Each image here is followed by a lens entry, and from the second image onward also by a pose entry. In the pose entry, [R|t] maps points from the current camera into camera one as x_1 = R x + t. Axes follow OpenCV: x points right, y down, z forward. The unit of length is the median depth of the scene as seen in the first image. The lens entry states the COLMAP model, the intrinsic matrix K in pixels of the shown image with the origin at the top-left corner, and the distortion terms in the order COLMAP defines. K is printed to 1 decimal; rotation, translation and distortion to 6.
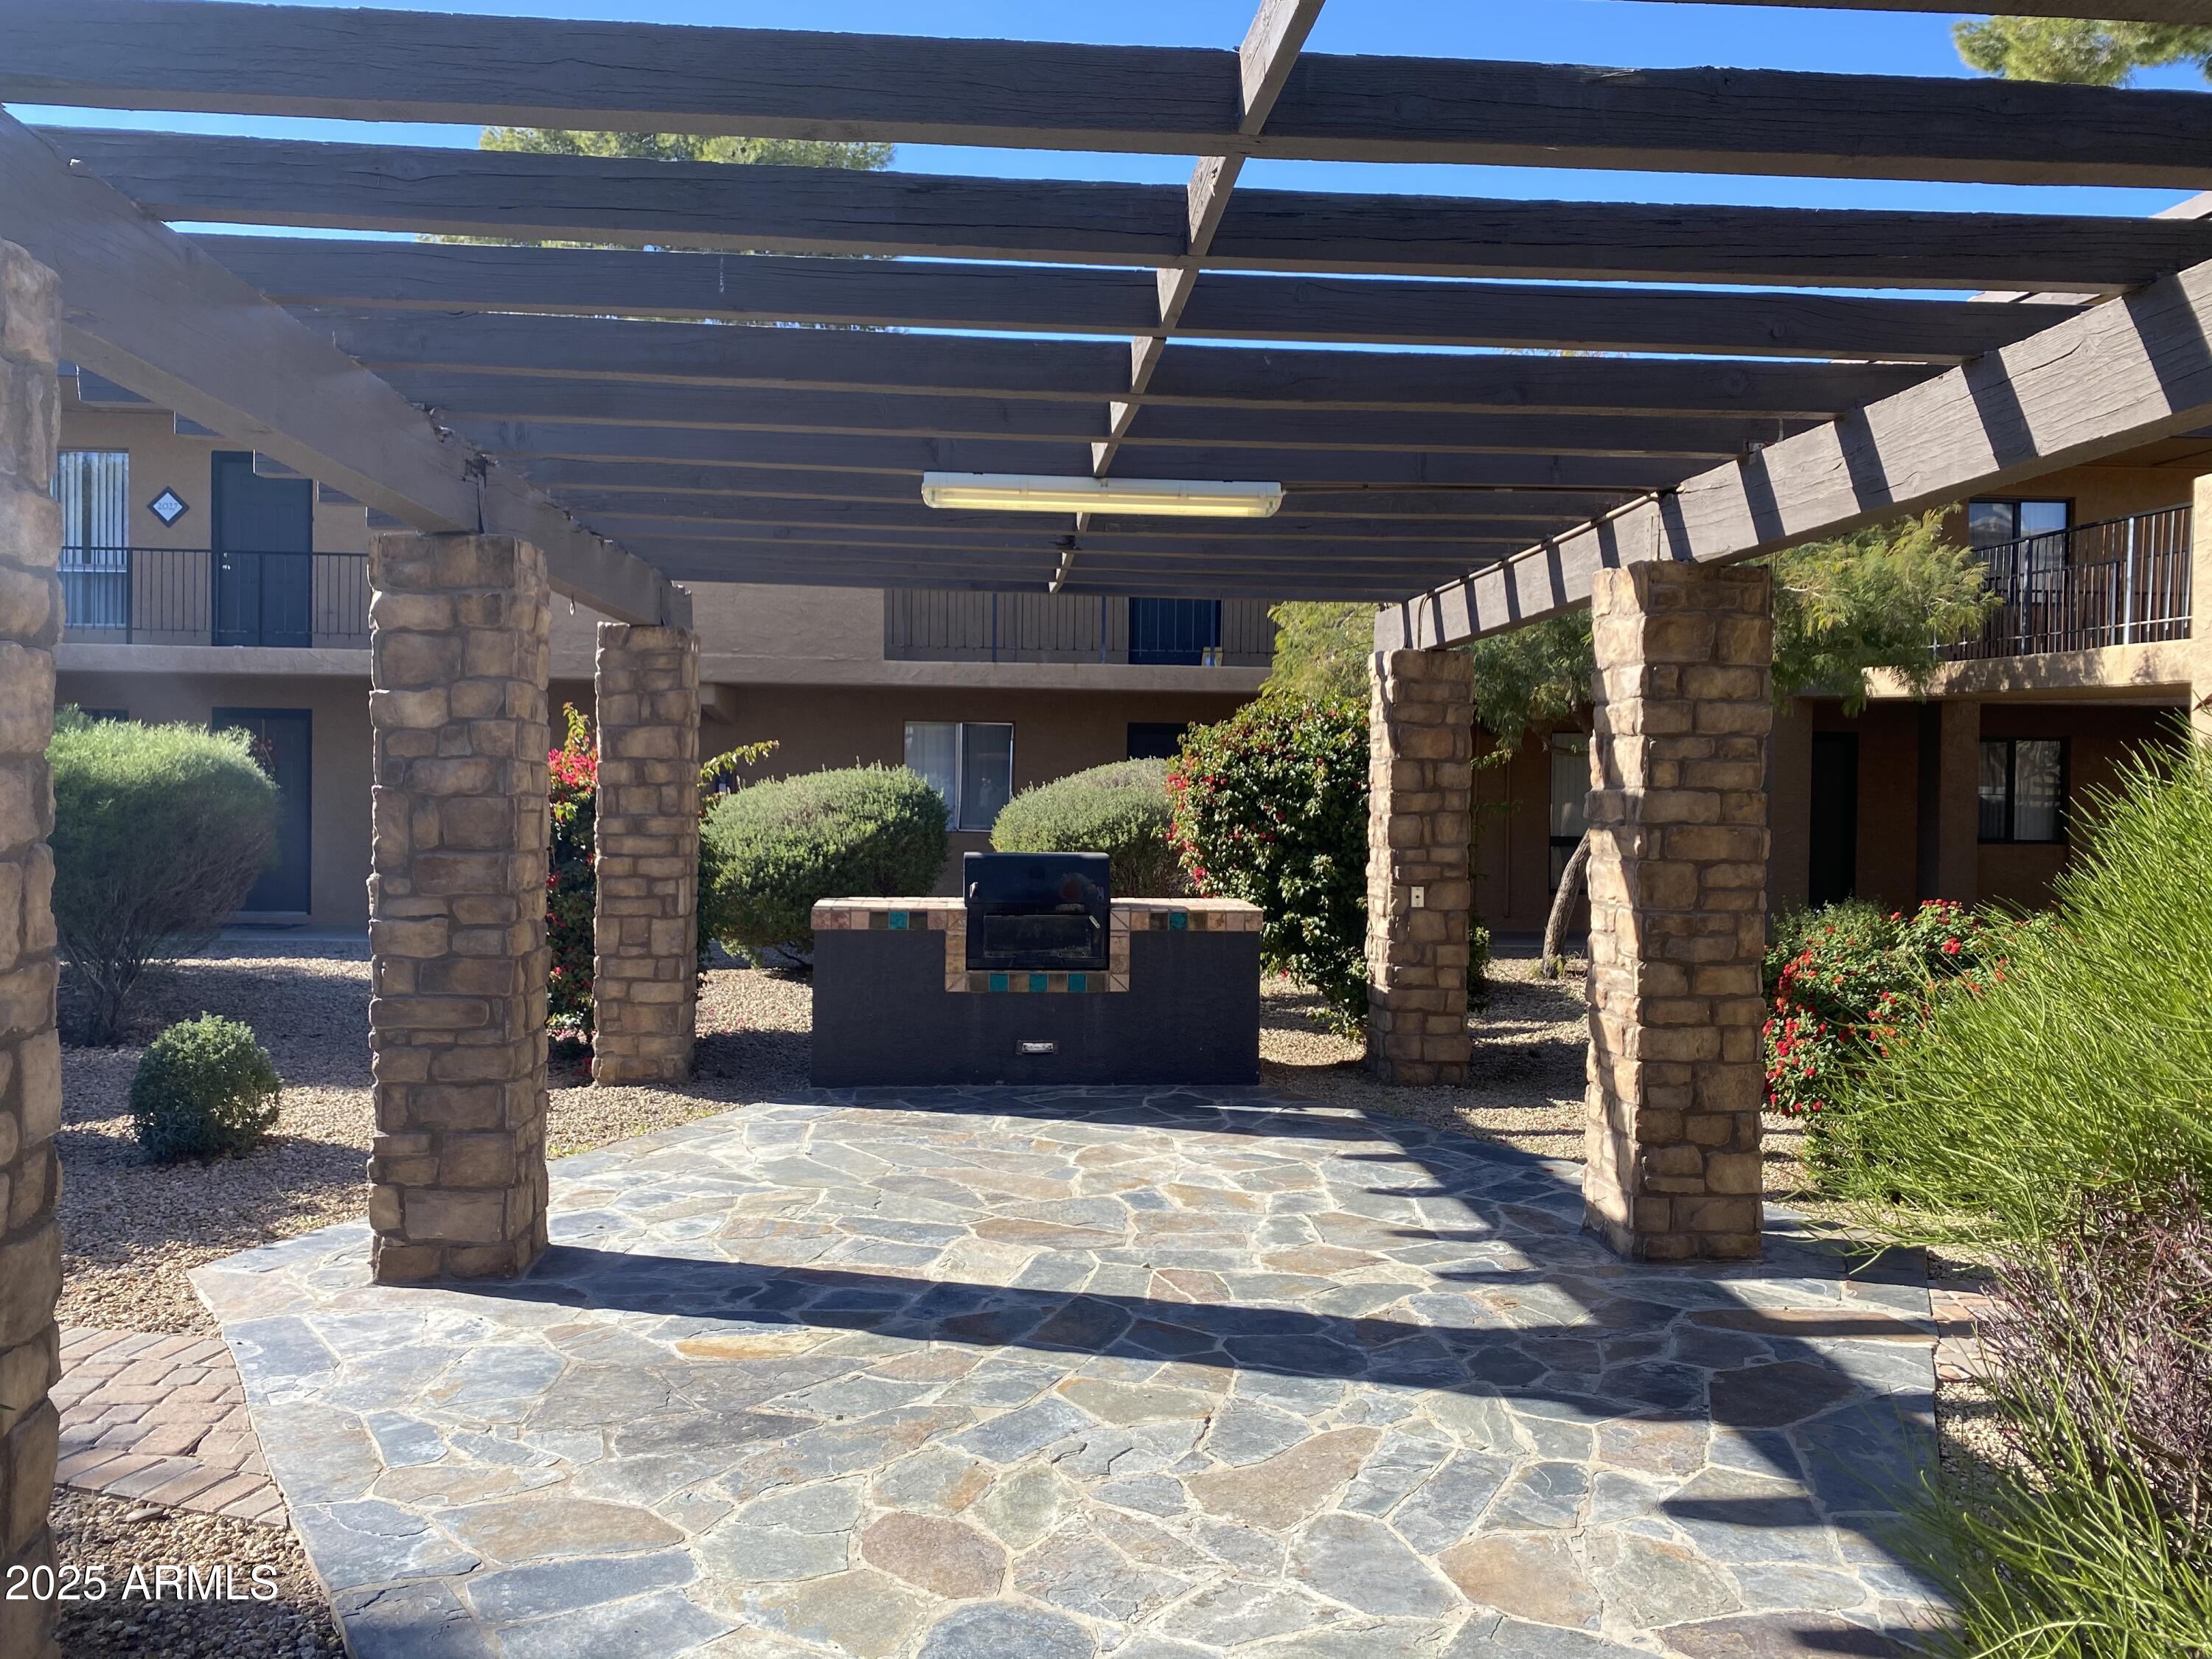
lens RADIAL K [[1728.4, 0, 1106.0], [0, 1728.4, 829.5], [0, 0, 1]] dist [0.016881, -0.003907]
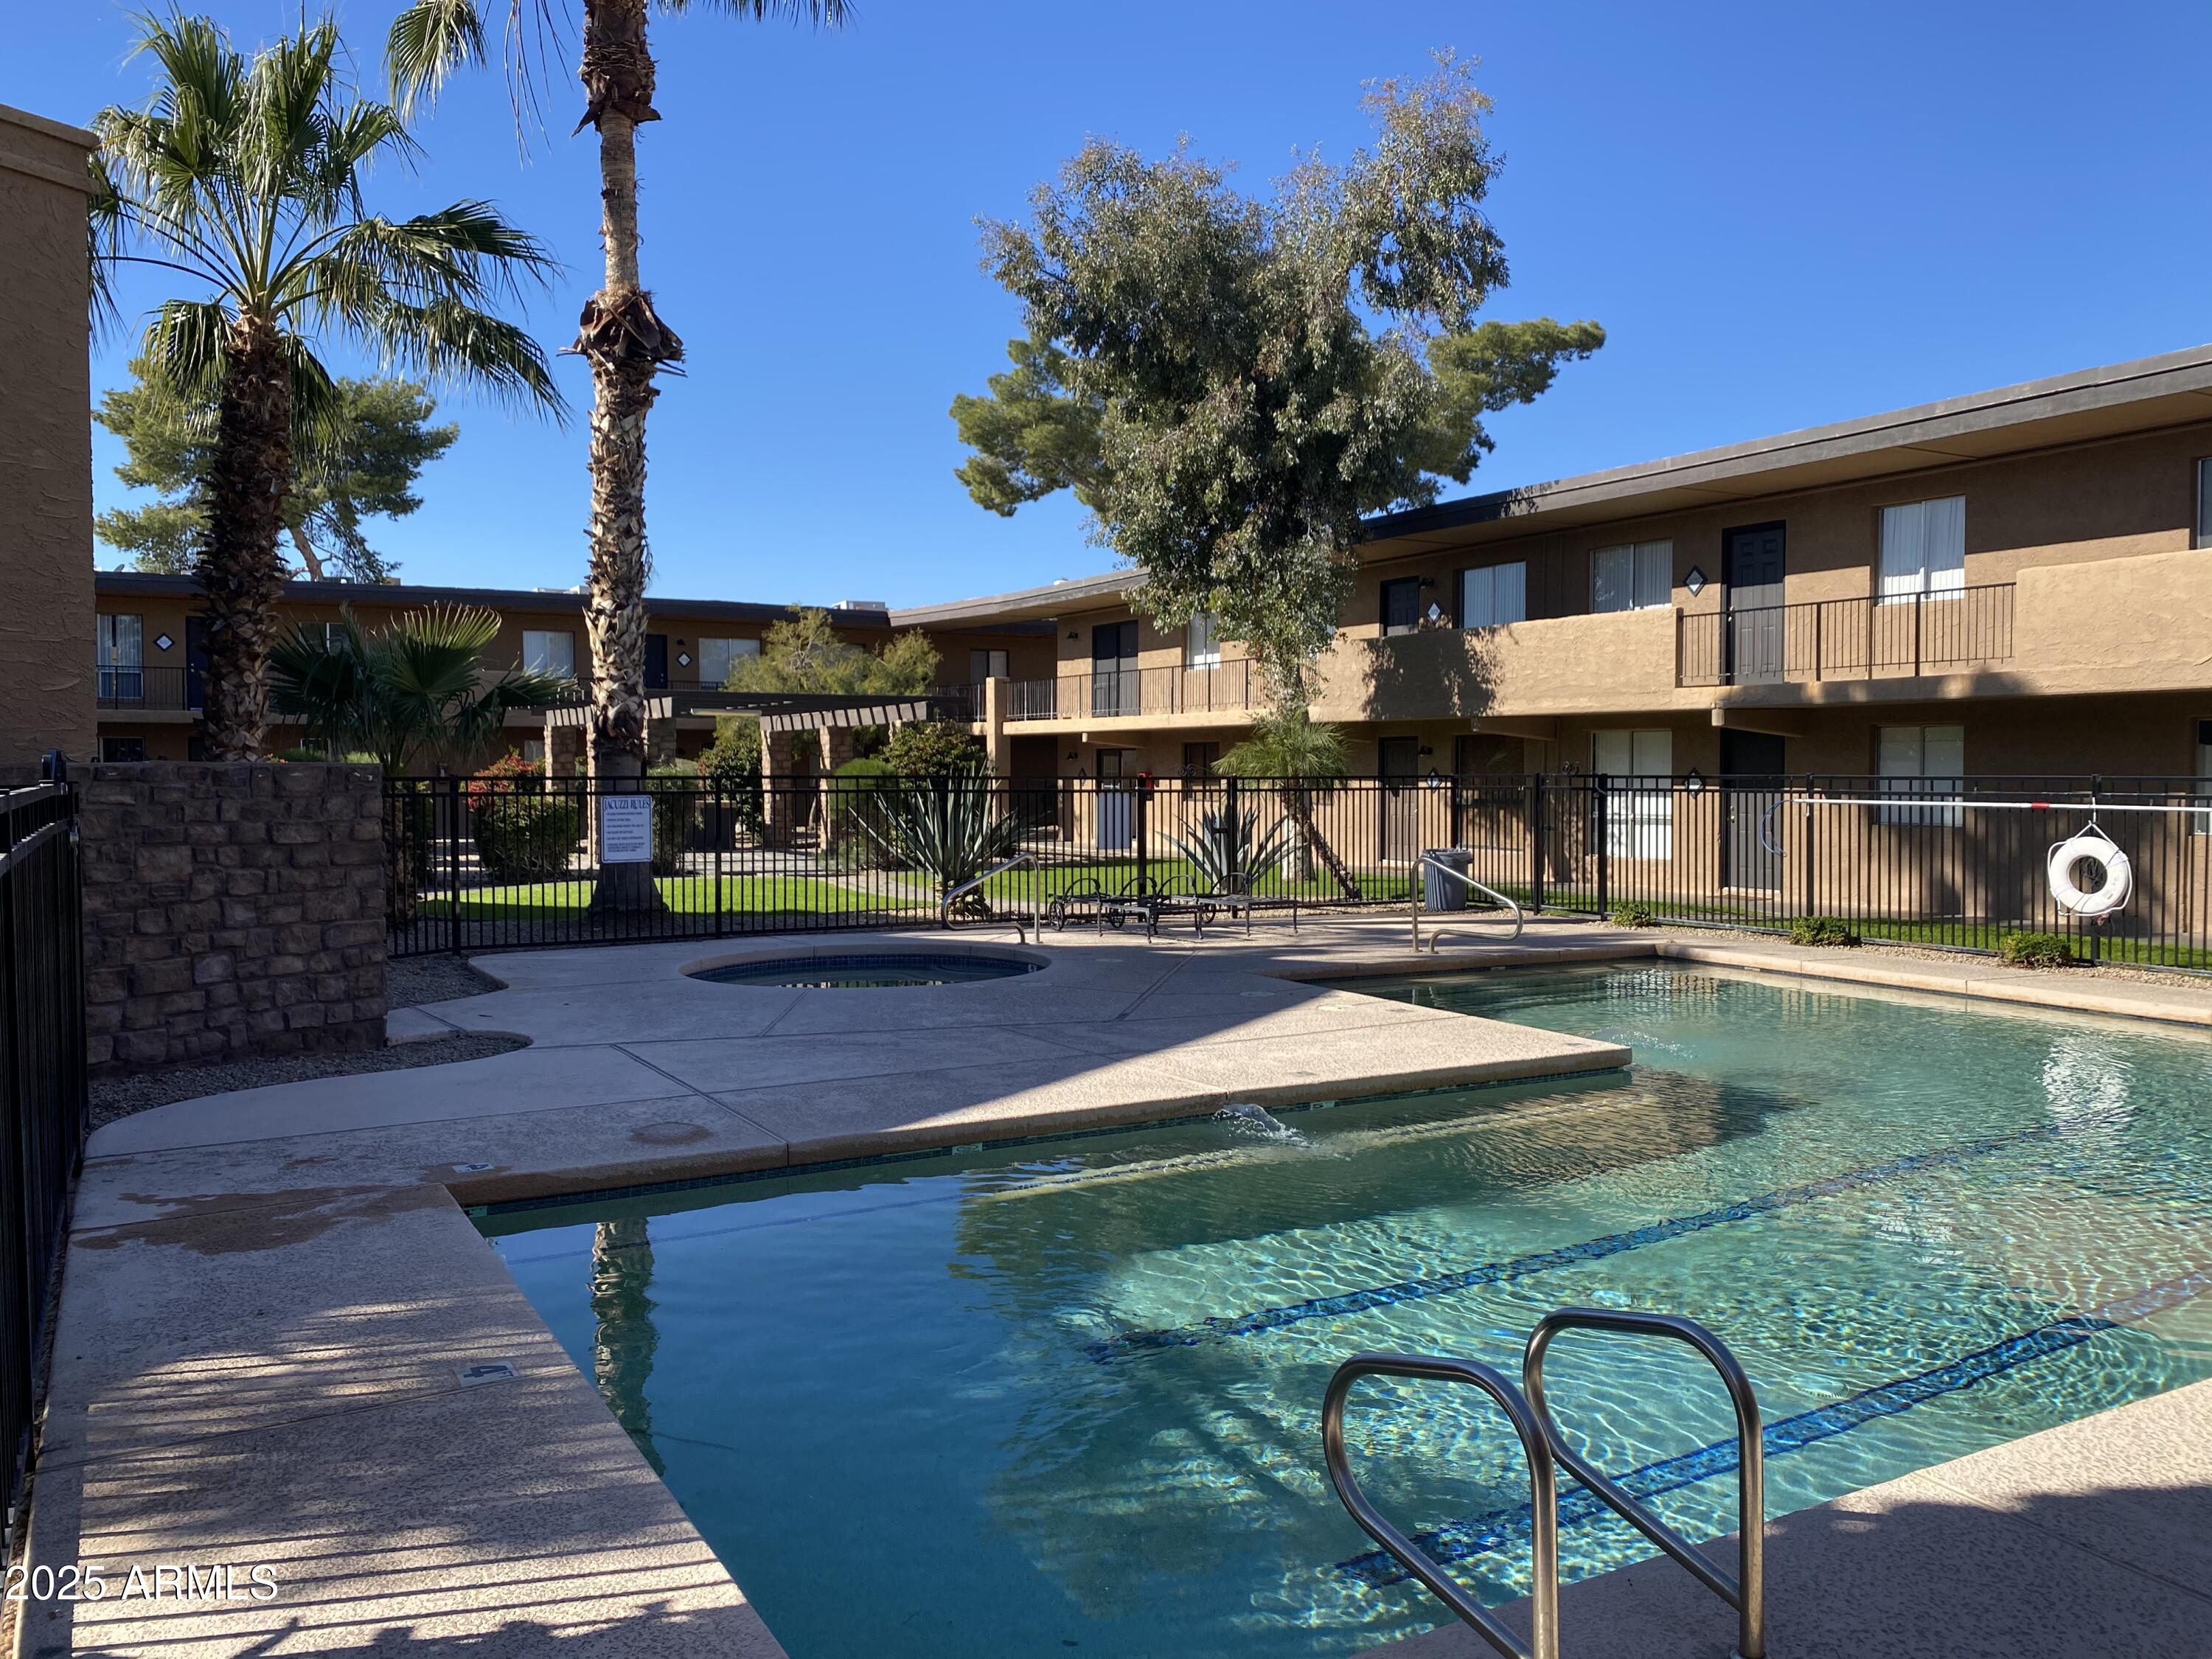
lens RADIAL K [[1728.4, 0, 1106.0], [0, 1728.4, 829.5], [0, 0, 1]] dist [0.016881, -0.003907]
pose [[0.911541, -0.028760, 0.410203, -0.686697], [0.022868, 0.999553, 0.019265, 0.051231], [-0.410573, -0.008180, 0.911791, -2.612543]]
